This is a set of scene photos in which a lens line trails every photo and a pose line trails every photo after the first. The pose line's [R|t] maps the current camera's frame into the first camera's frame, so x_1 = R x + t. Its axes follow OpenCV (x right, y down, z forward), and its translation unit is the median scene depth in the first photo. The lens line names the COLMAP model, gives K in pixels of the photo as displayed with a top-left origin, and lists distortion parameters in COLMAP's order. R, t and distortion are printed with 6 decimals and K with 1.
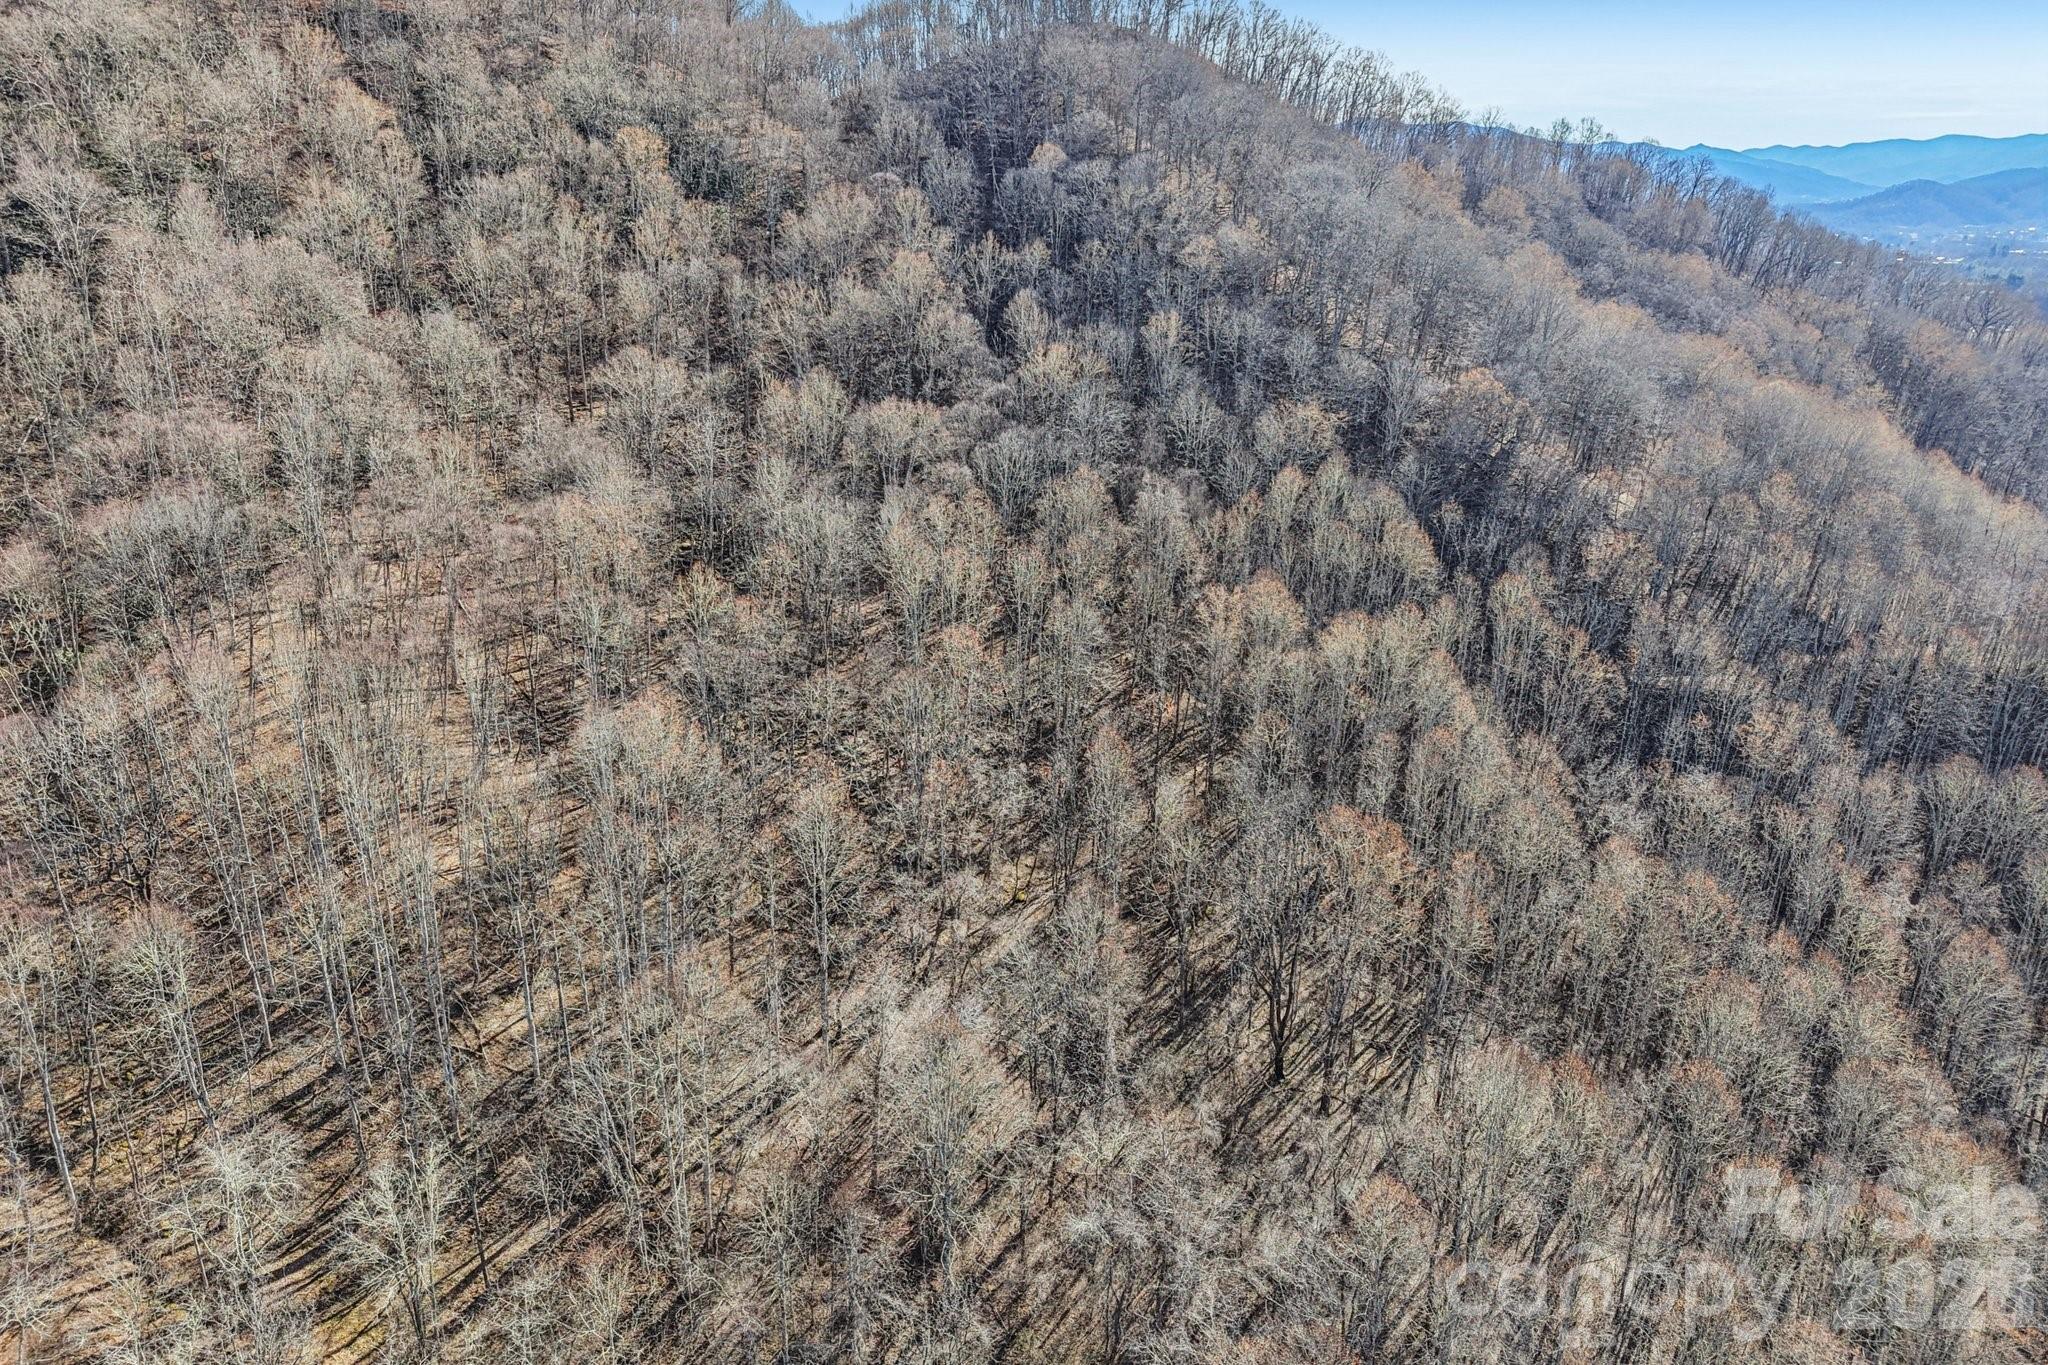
lens RADIAL K [[1381.9, 0, 1066.8], [0, 1381.9, 703.4], [0, 0, 1]] dist [0.030654, -0.022817]
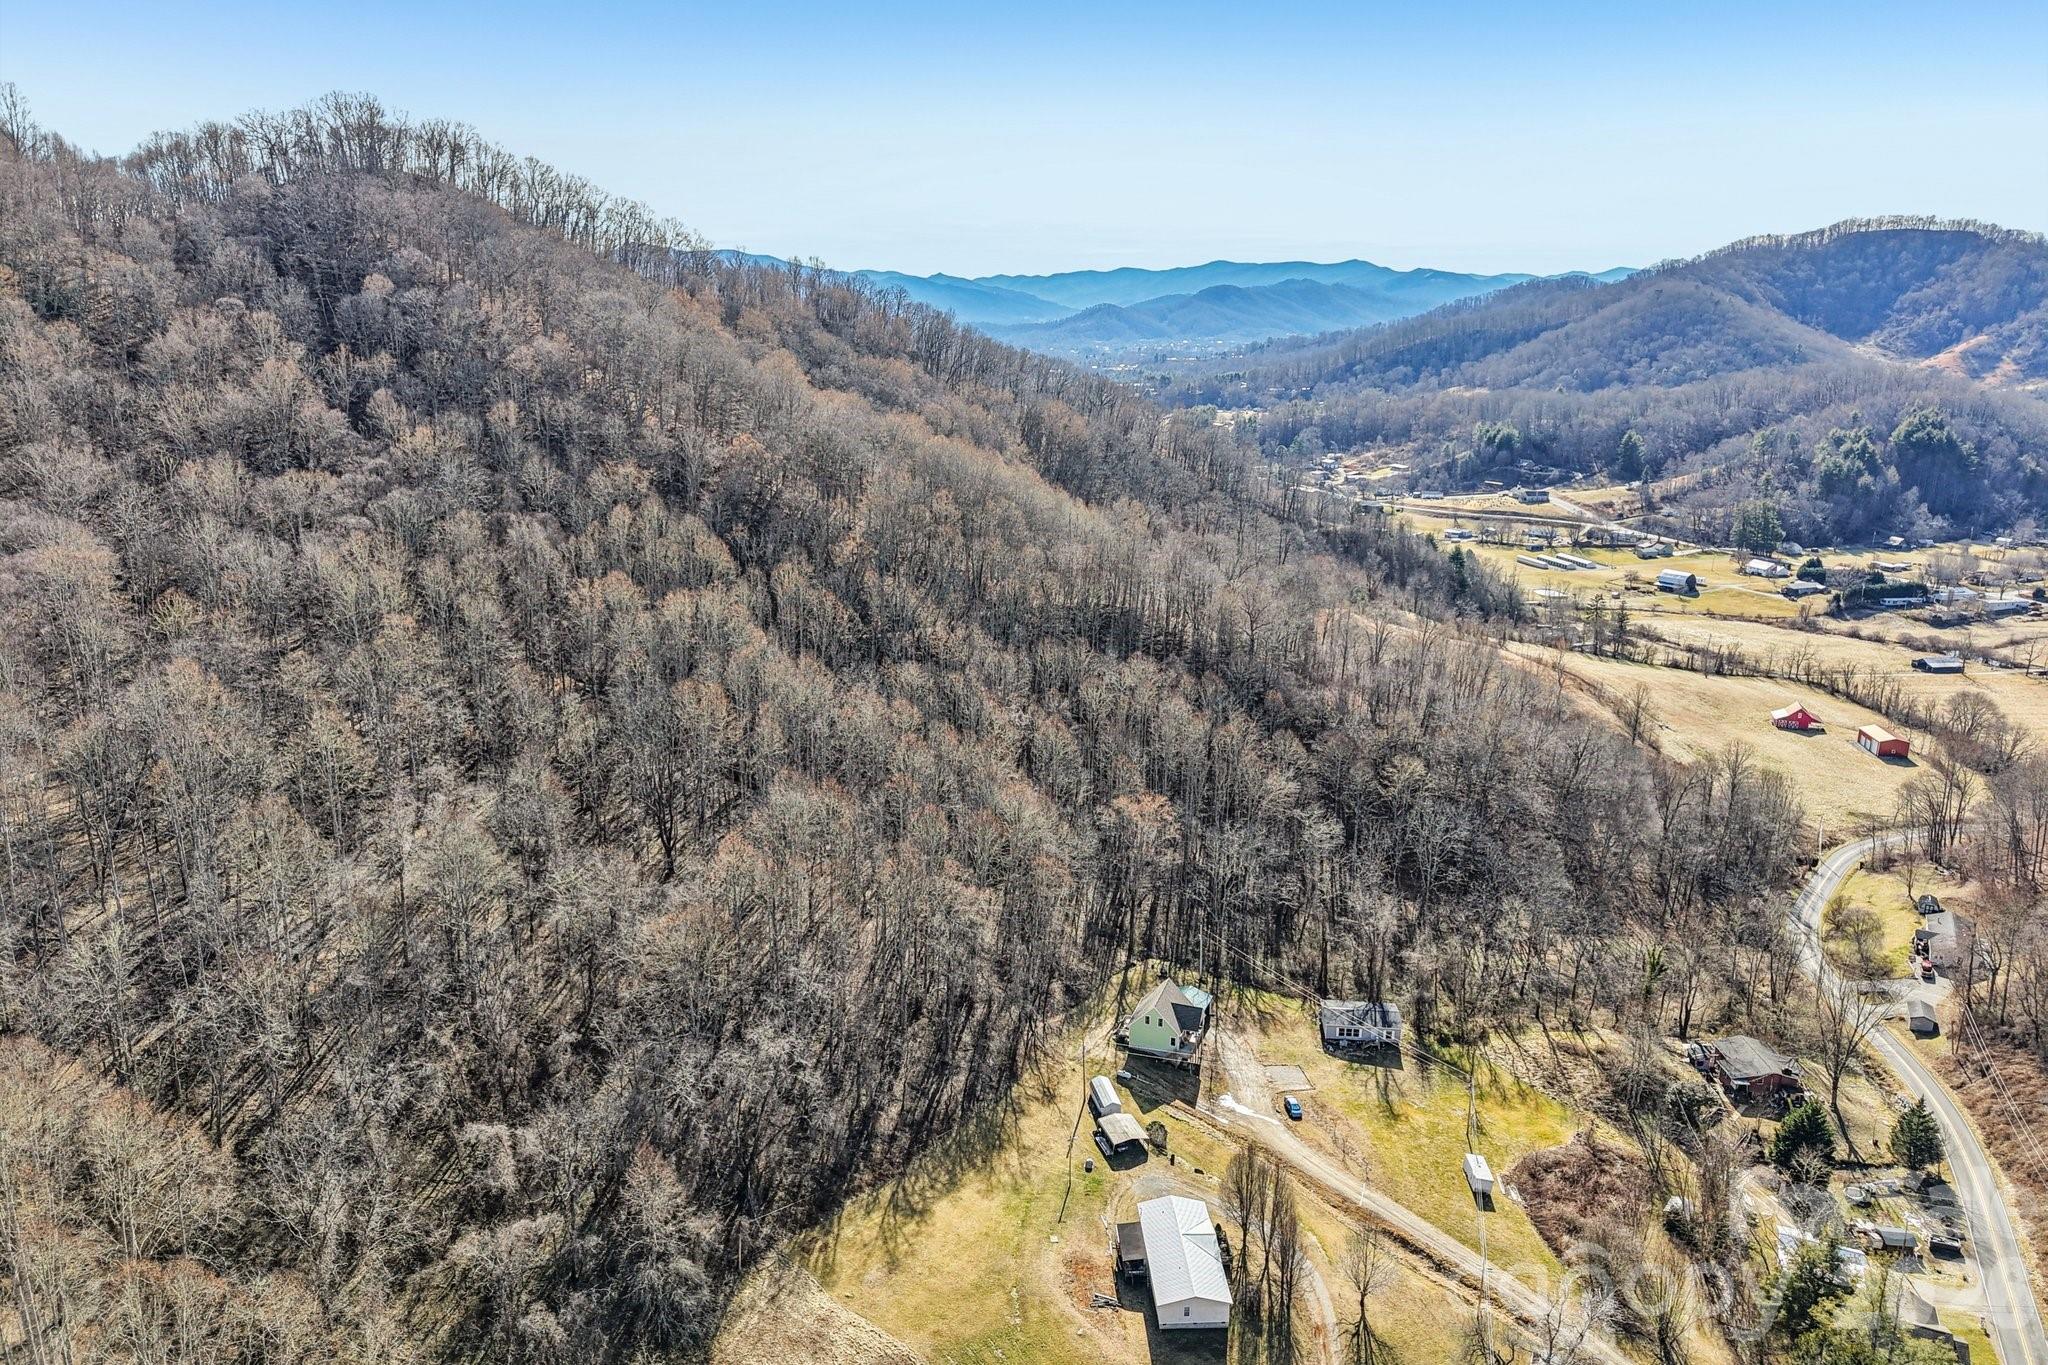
lens RADIAL K [[1381.9, 0, 1031.4], [0, 1381.9, 699.6], [0, 0, 1]] dist [0.030654, -0.022817]
pose [[0.896774, -0.123015, 0.425045, -0.073147], [0.156860, 0.986576, -0.045416, 0.130472], [-0.413752, 0.107401, 0.904032, -0.356886]]
